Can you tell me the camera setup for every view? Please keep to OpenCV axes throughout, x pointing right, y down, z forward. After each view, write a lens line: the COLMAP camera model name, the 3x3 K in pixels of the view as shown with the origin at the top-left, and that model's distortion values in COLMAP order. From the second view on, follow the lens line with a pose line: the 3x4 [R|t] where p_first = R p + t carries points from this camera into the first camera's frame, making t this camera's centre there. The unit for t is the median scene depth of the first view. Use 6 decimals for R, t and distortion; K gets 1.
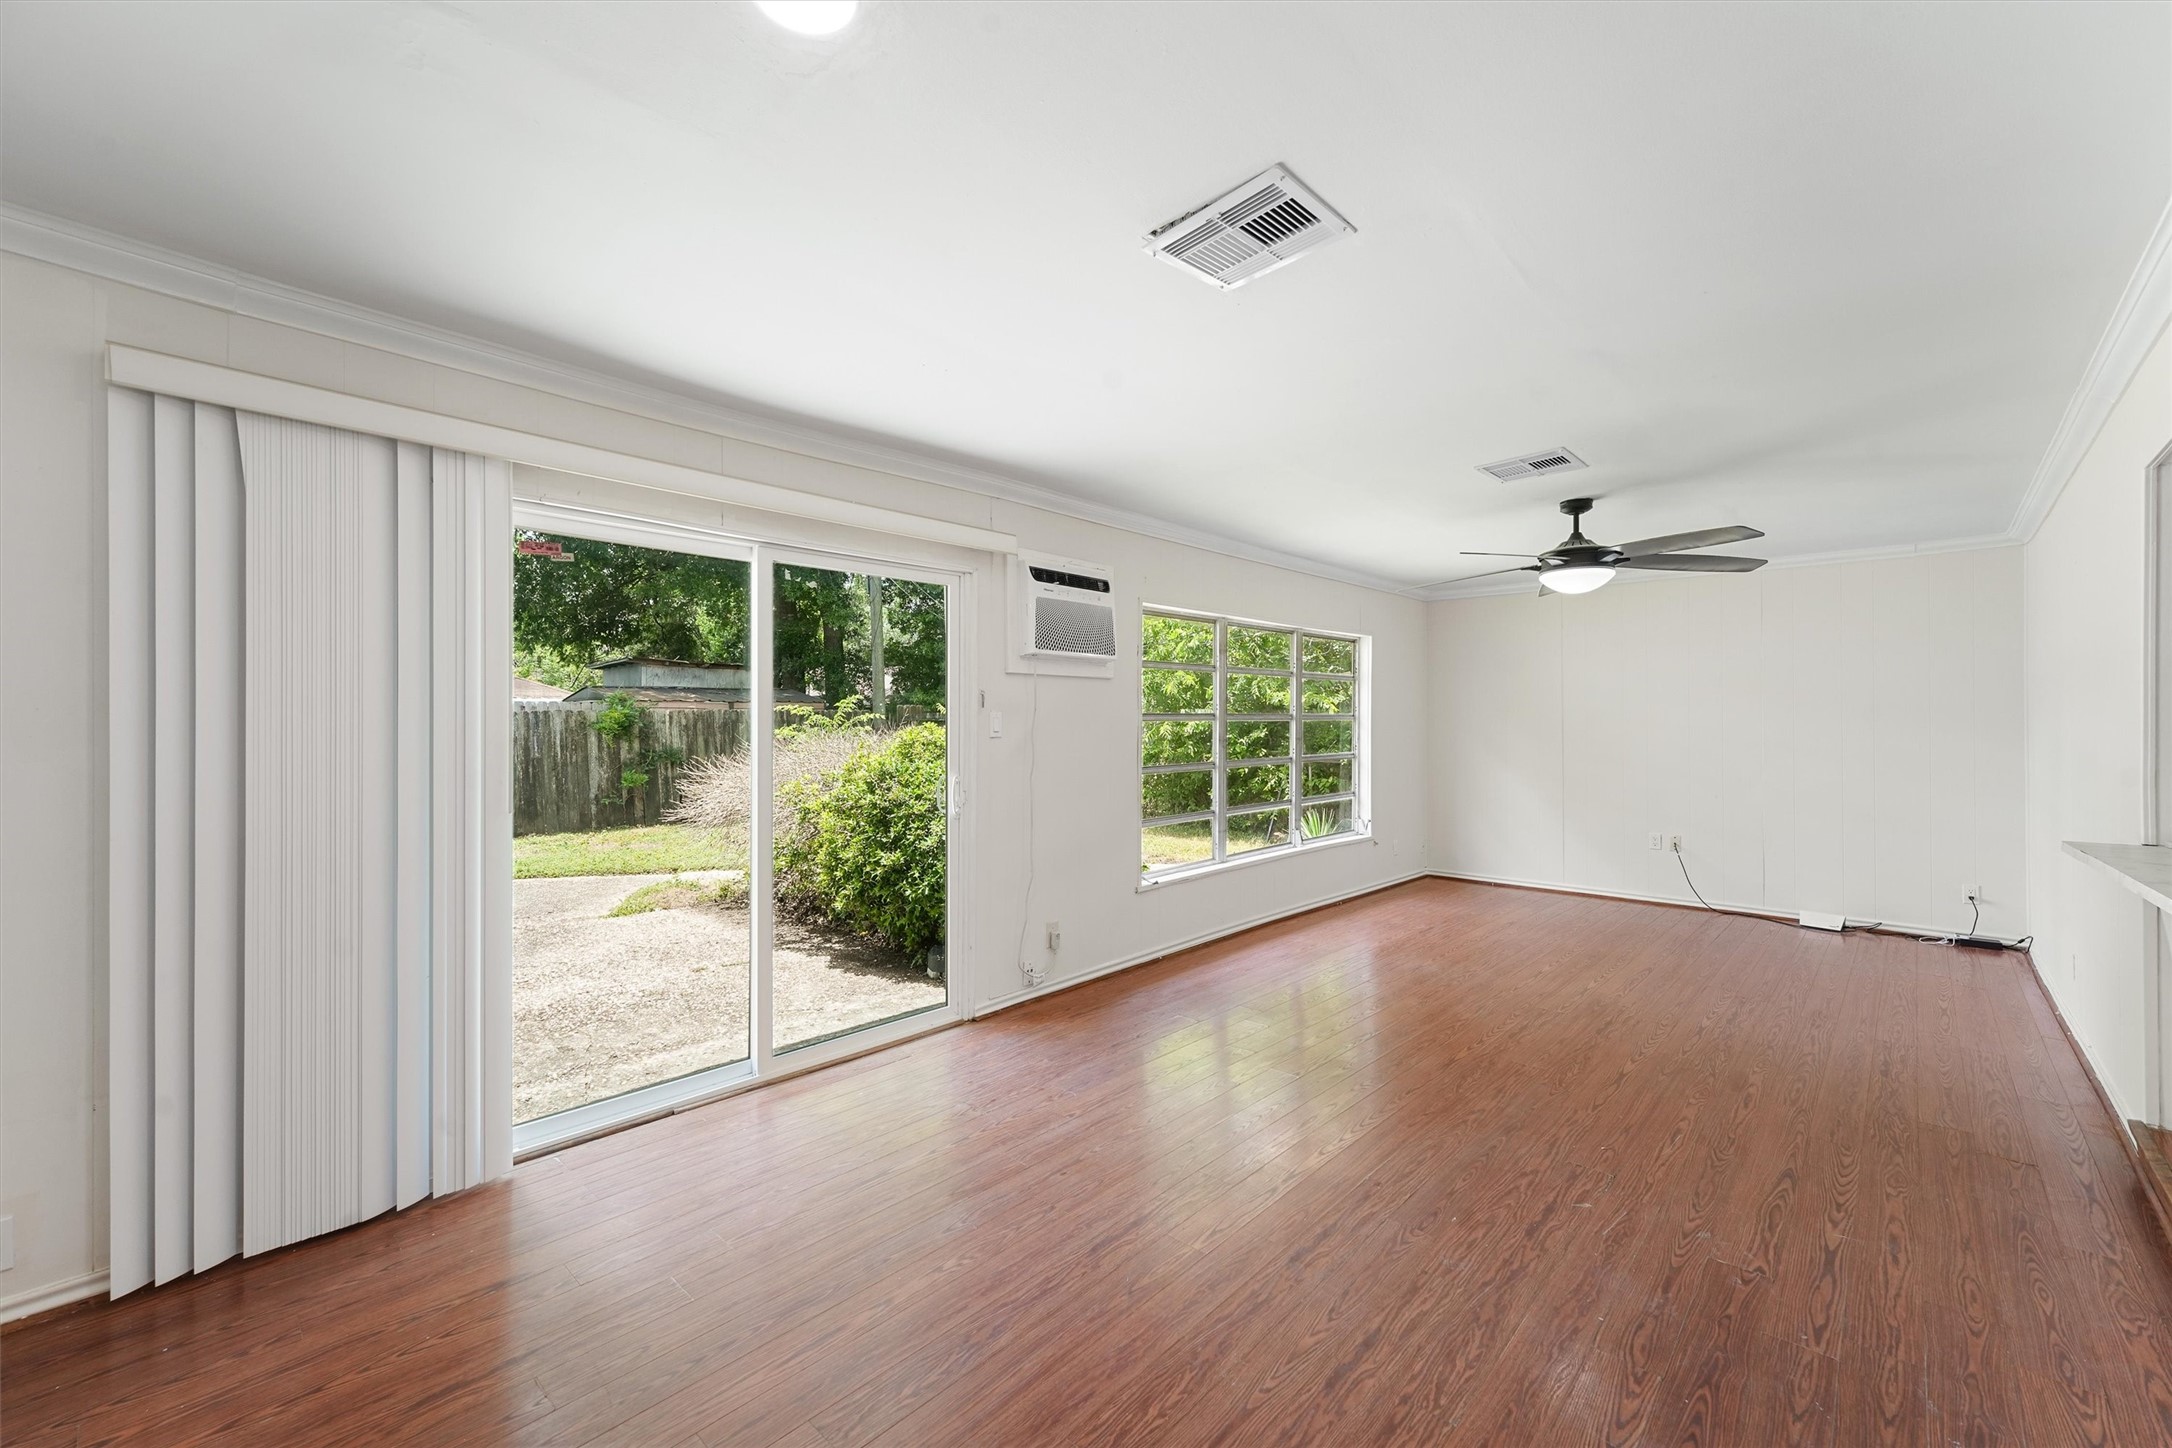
lens RADIAL K [[871.0, 0, 1082.4], [0, 871.0, 716.7], [0, 0, 1]] dist [0.011478, -0.000631]
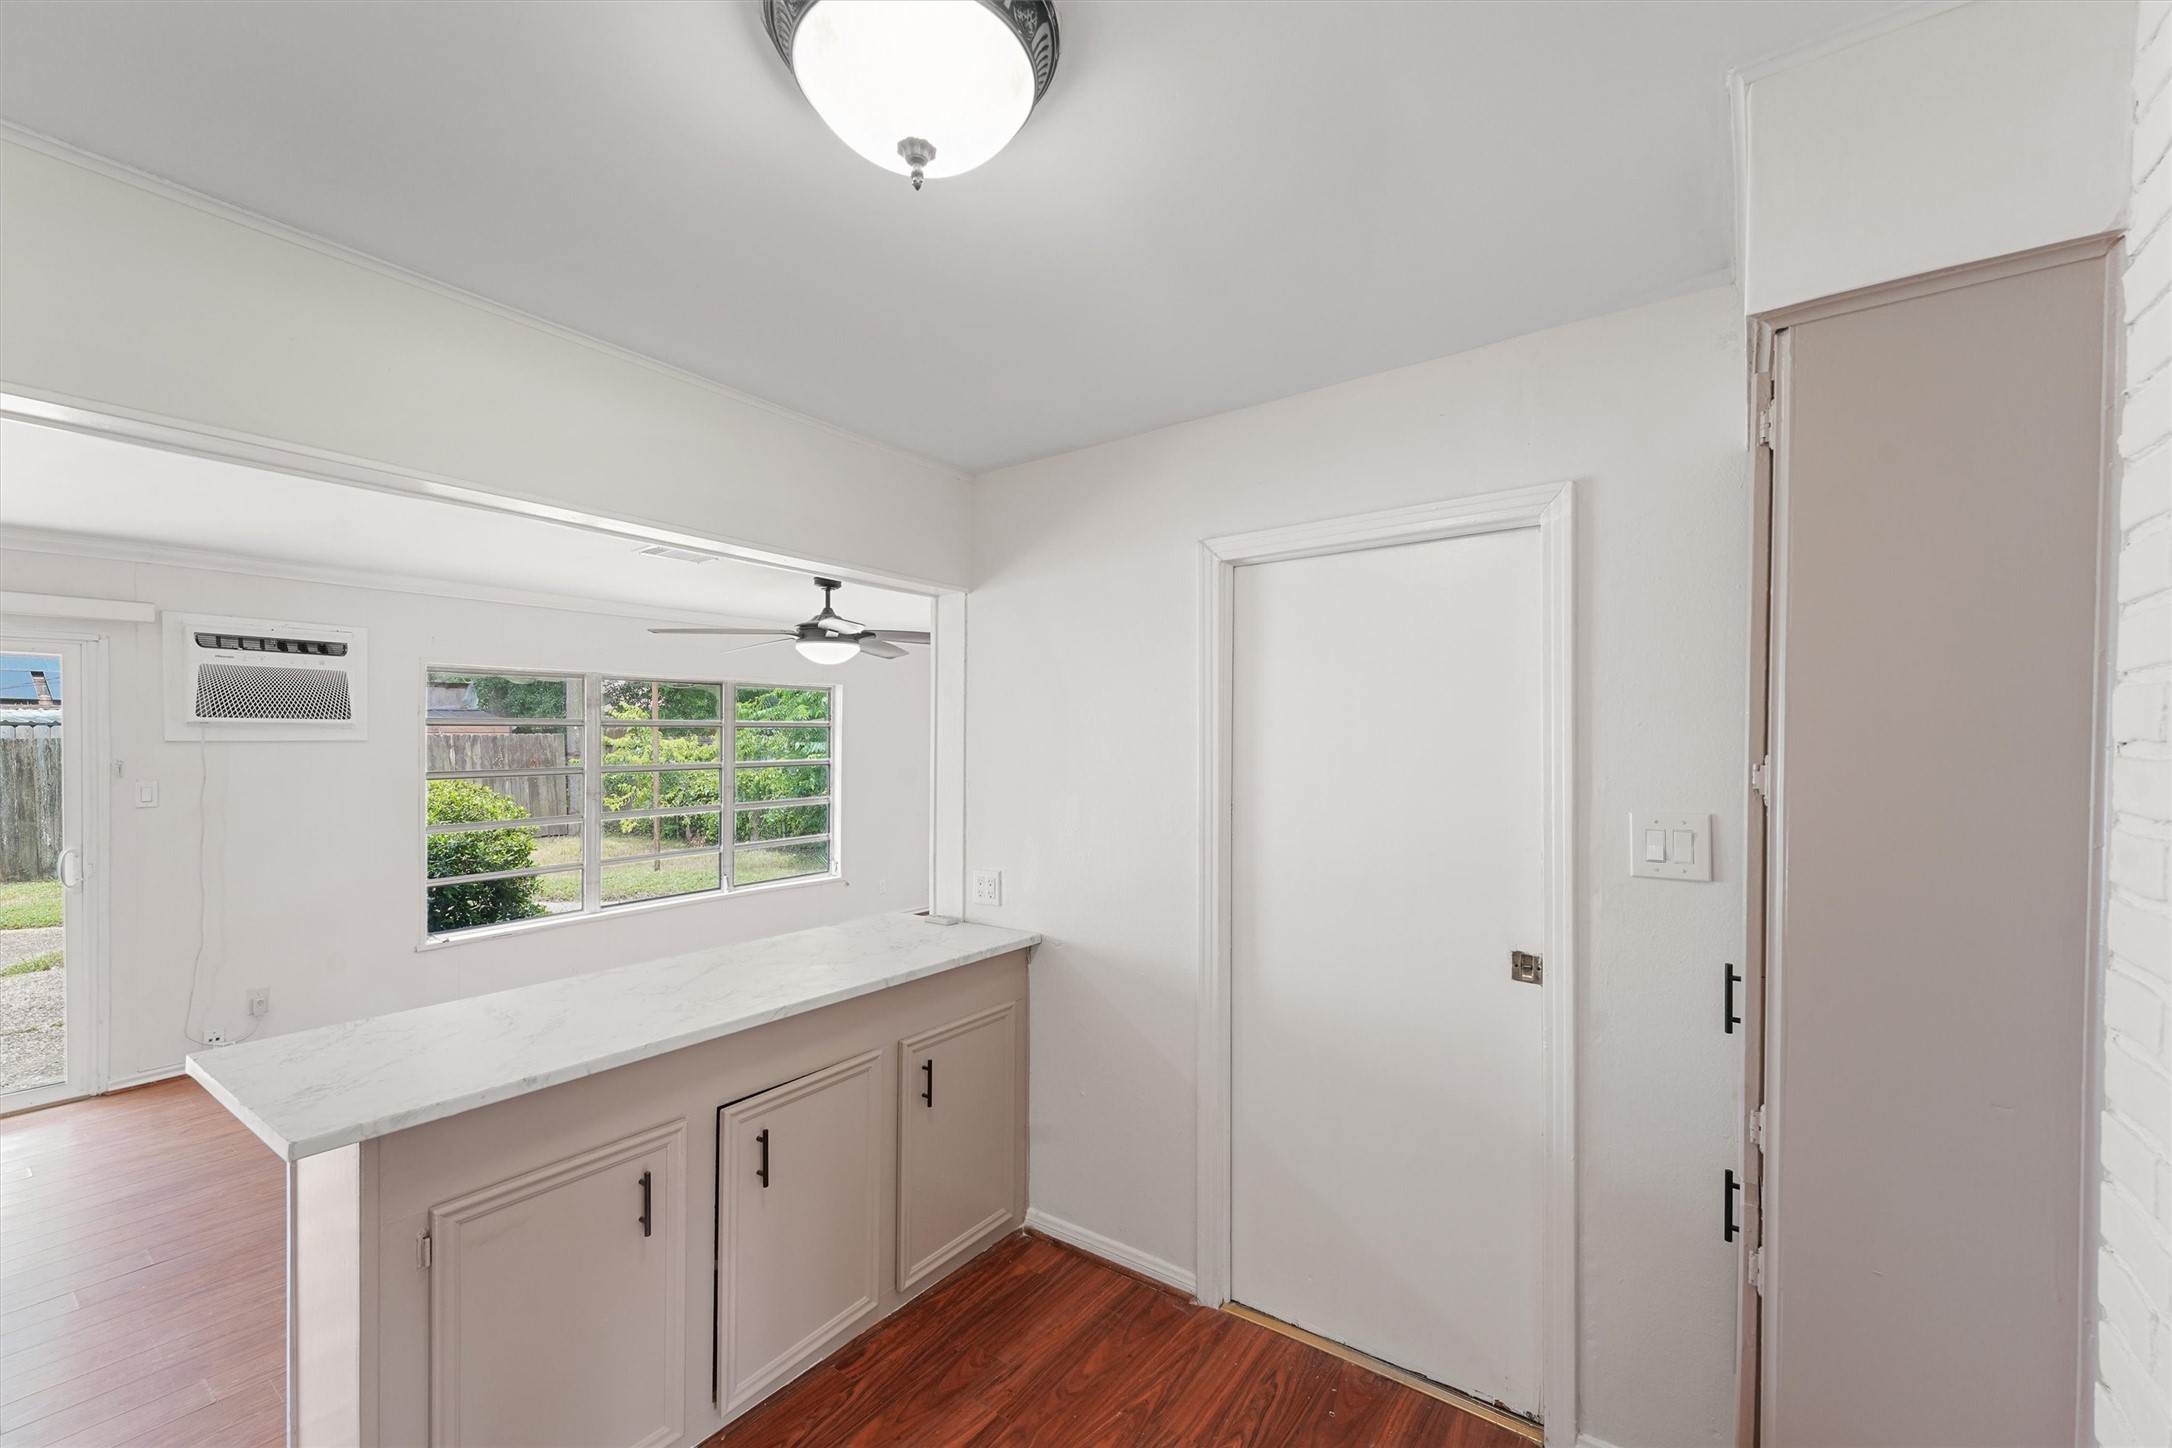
lens RADIAL K [[871.0, 0, 1079.5], [0, 871.0, 742.8], [0, 0, 1]] dist [0.011478, -0.000631]
pose [[0.992297, 0.004272, 0.123806, 0.804351], [-0.006302, 0.999852, 0.016013, -0.069280], [-0.123719, -0.016670, 0.992177, -0.114594]]
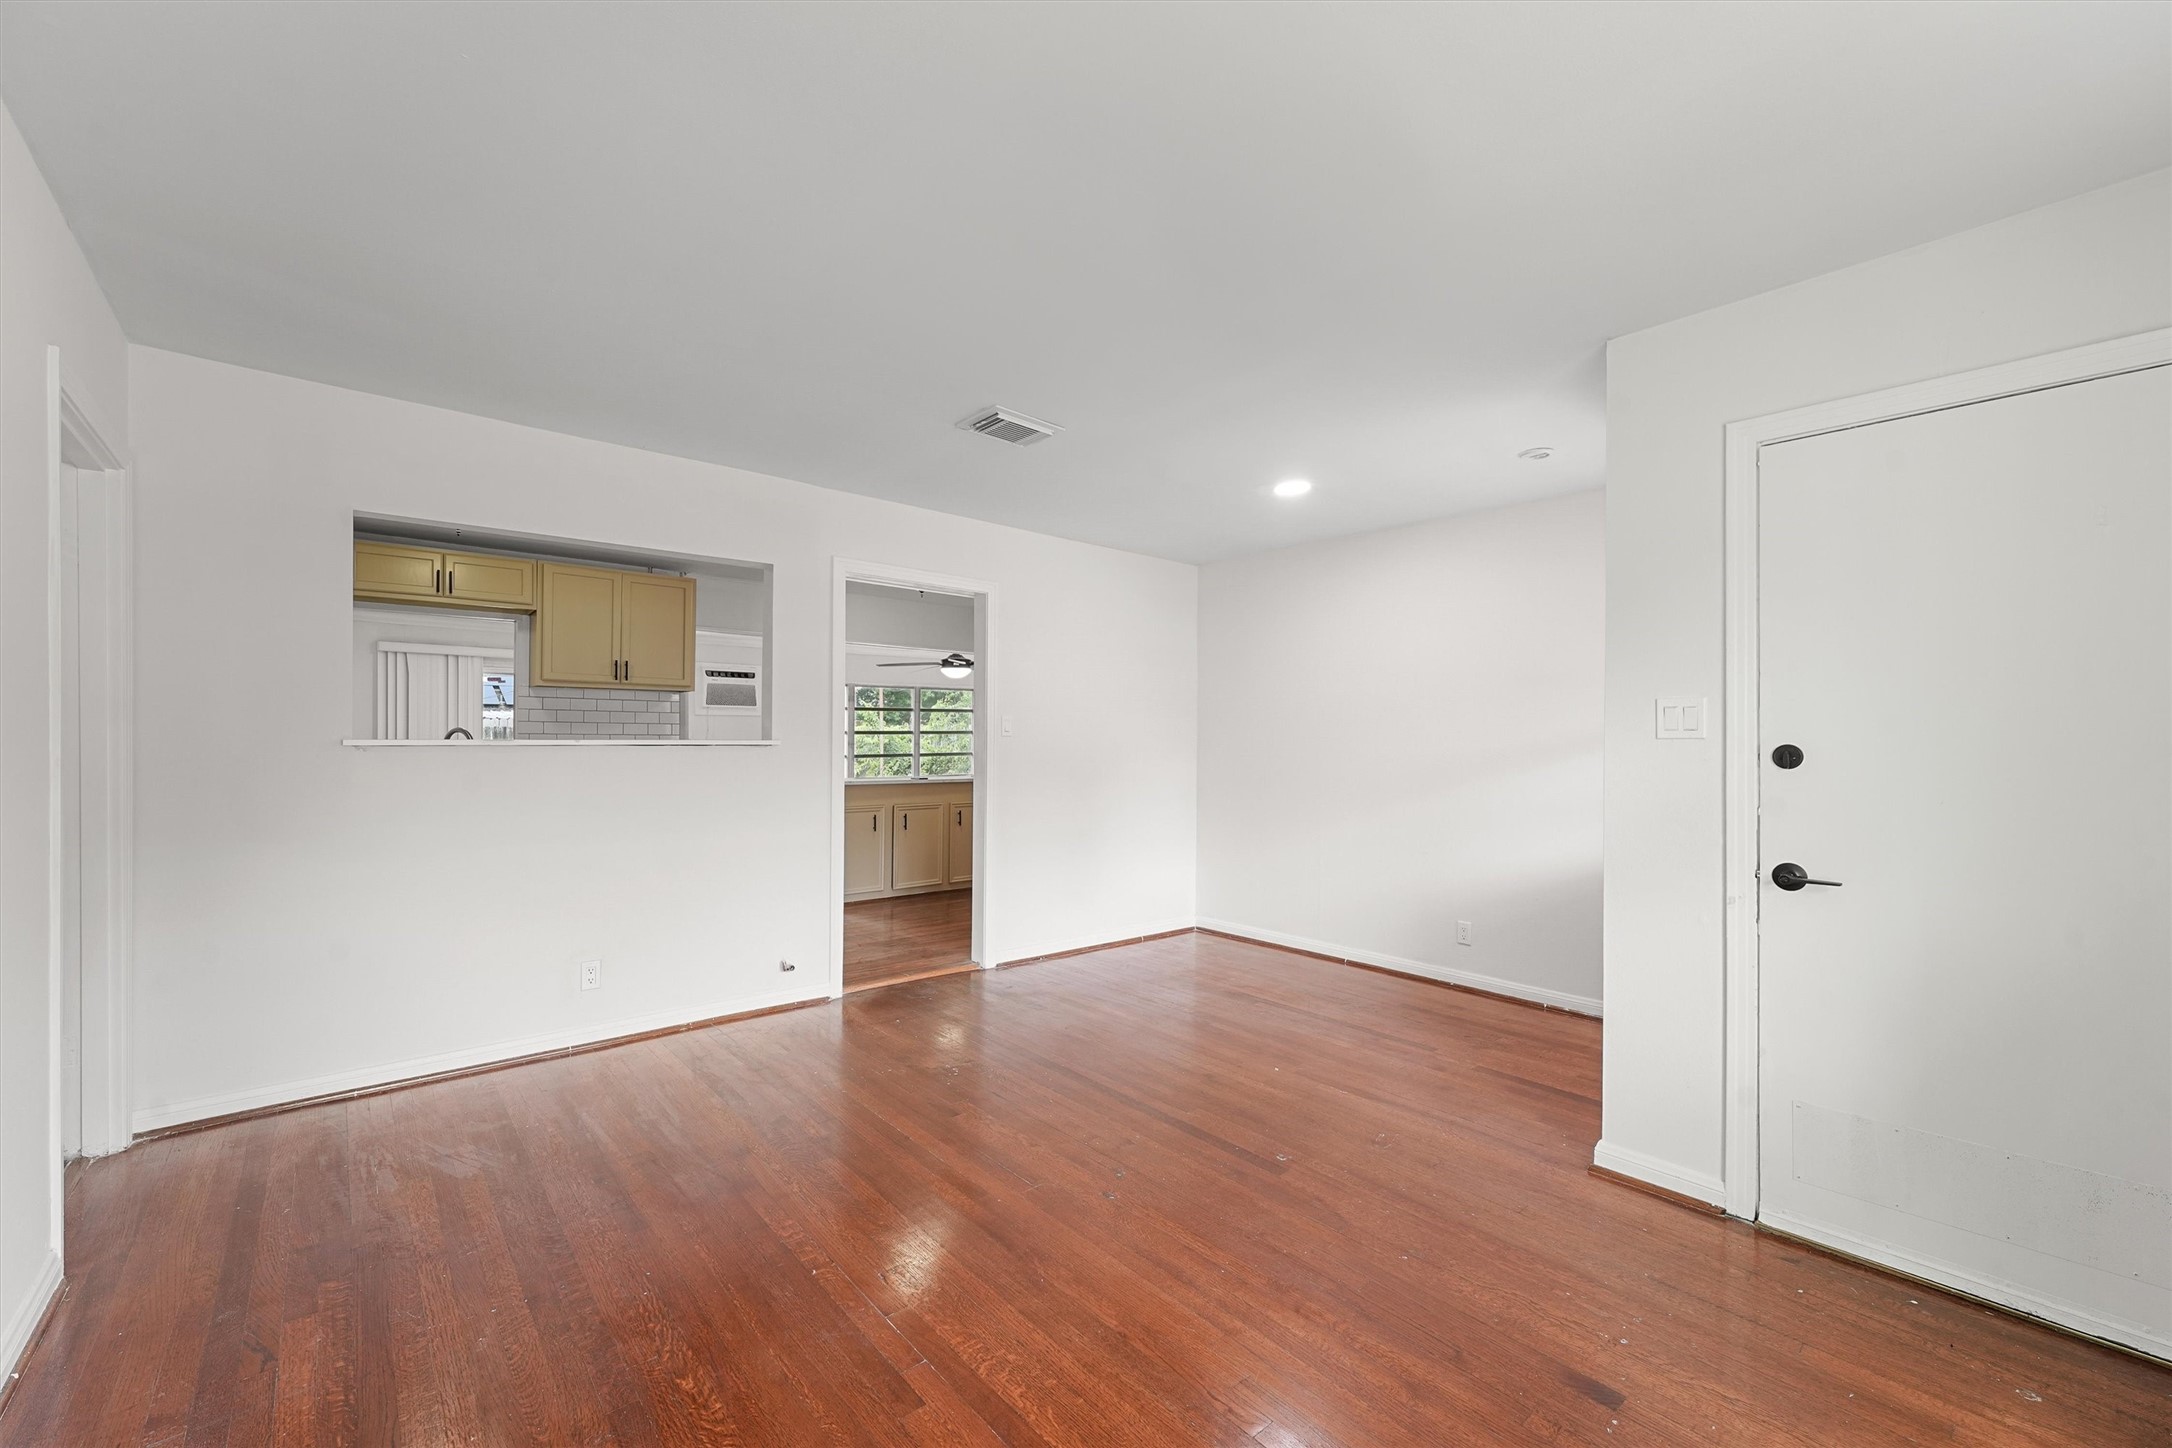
lens RADIAL K [[871.0, 0, 1077.7], [0, 871.0, 732.4], [0, 0, 1]] dist [0.011478, -0.000631]
pose [[0.994386, 0.003667, -0.105751, 1.207742], [-0.003016, 0.999976, 0.006314, -0.019094], [0.105771, -0.005960, 0.994373, -1.279350]]
